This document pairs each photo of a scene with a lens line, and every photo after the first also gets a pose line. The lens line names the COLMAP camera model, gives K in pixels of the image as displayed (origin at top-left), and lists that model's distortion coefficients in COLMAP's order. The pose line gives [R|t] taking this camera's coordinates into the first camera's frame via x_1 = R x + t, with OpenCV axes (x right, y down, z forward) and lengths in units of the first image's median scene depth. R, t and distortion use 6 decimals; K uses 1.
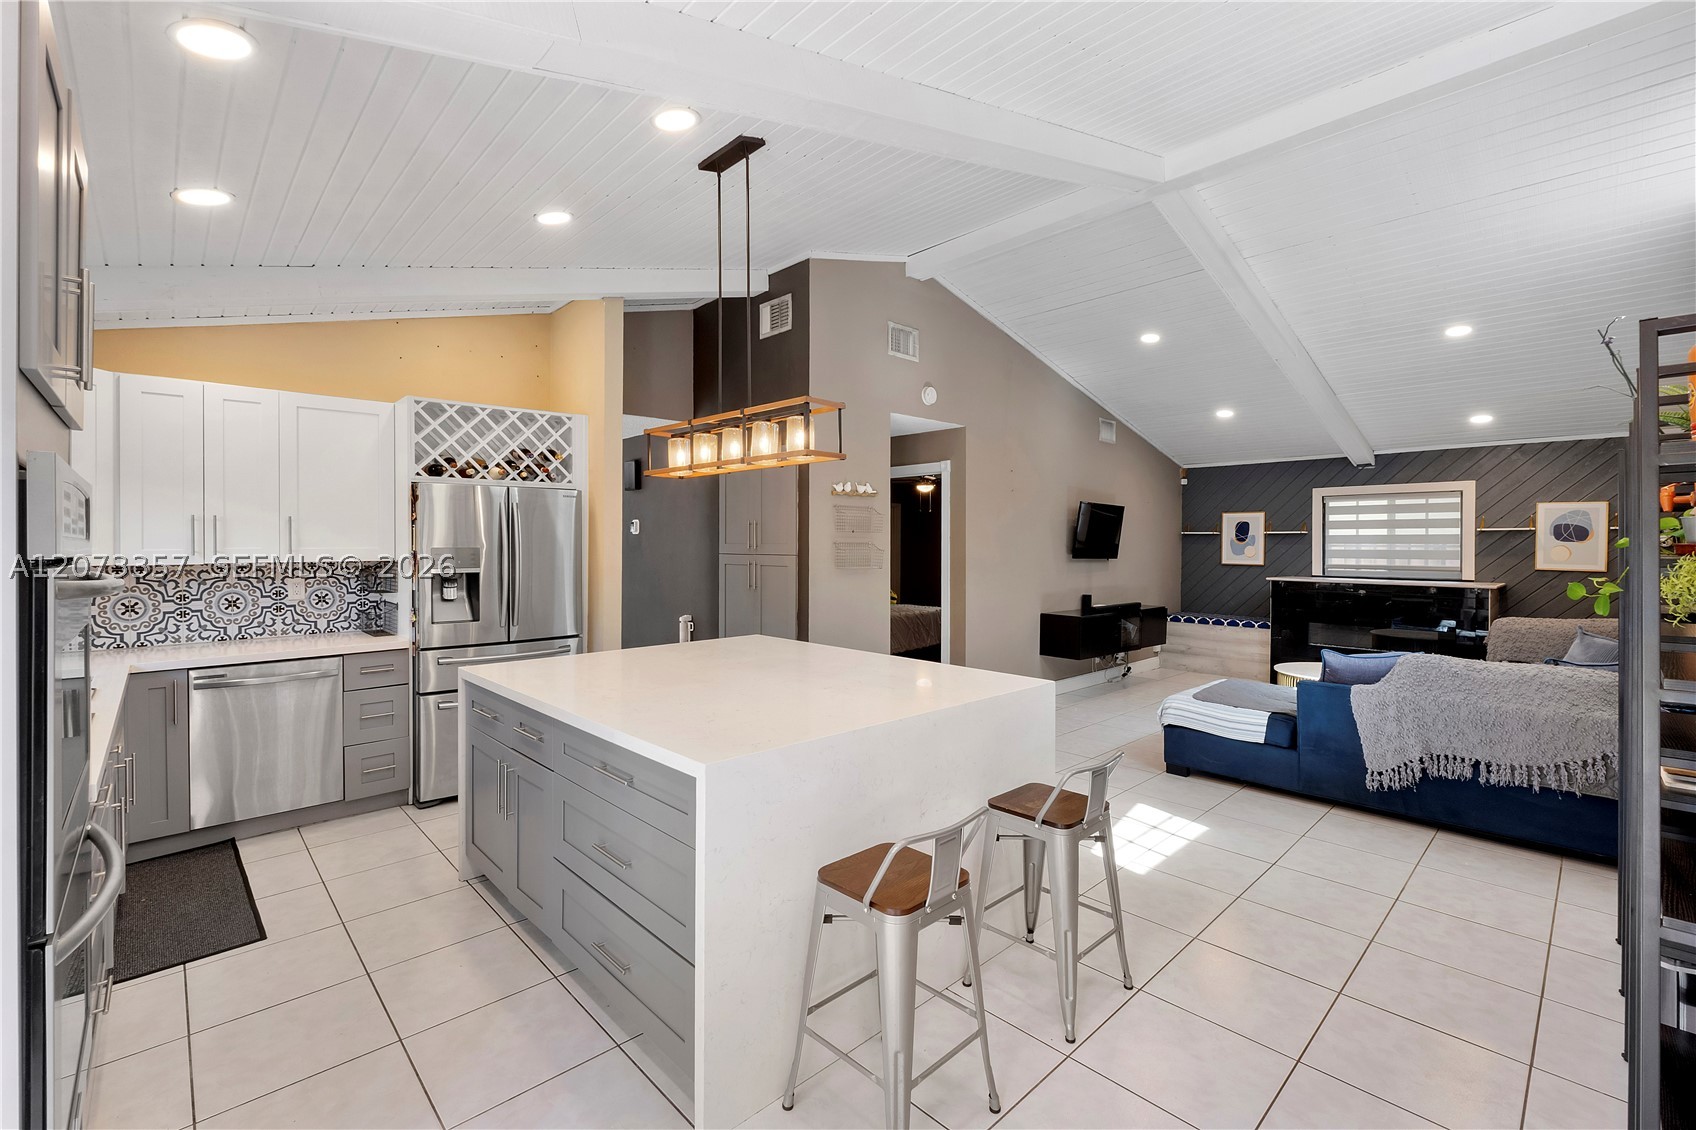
lens RADIAL K [[723.4, 0, 840.5], [0, 723.4, 545.5], [0, 0, 1]] dist [-0.007698, -0.000492]
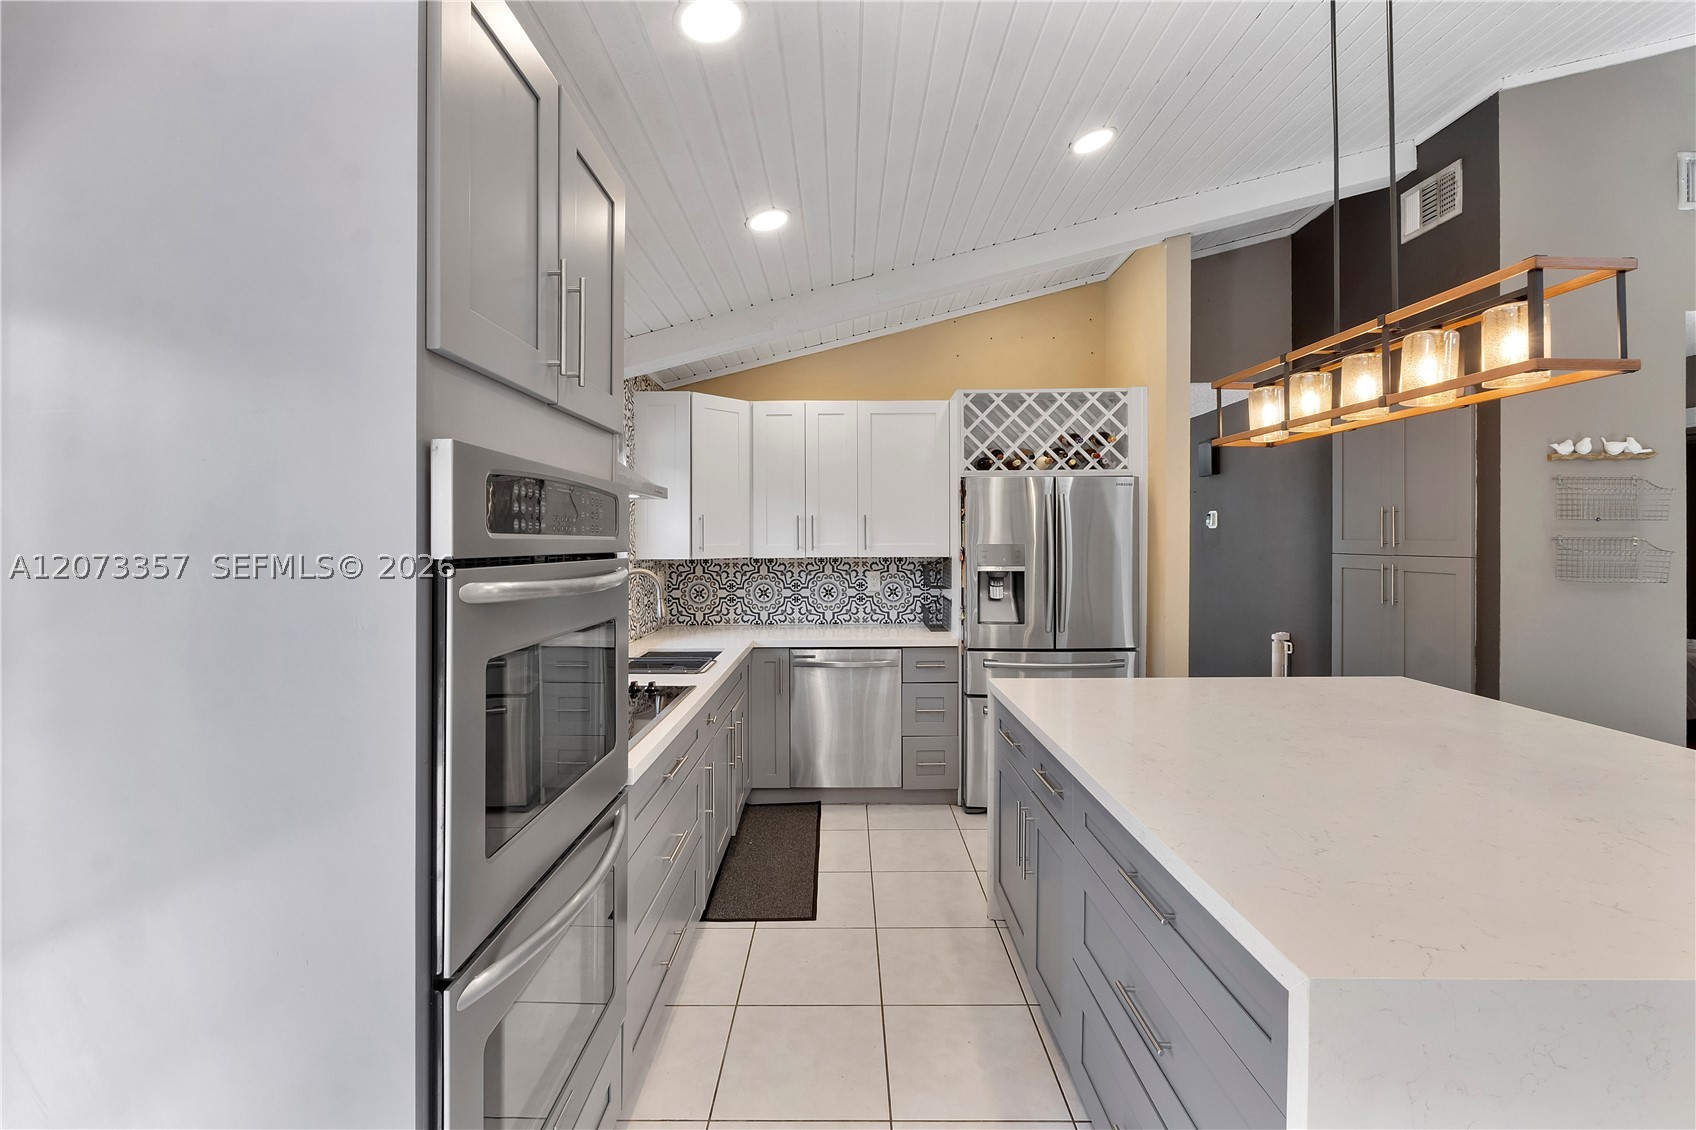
lens RADIAL K [[723.4, 0, 845.1], [0, 723.4, 540.4], [0, 0, 1]] dist [-0.007698, -0.000492]
pose [[0.726403, 0.000820, -0.687269, -0.032573], [-0.001827, 0.999998, -0.000738, -0.000946], [0.687267, 0.001792, 0.726403, 0.173892]]
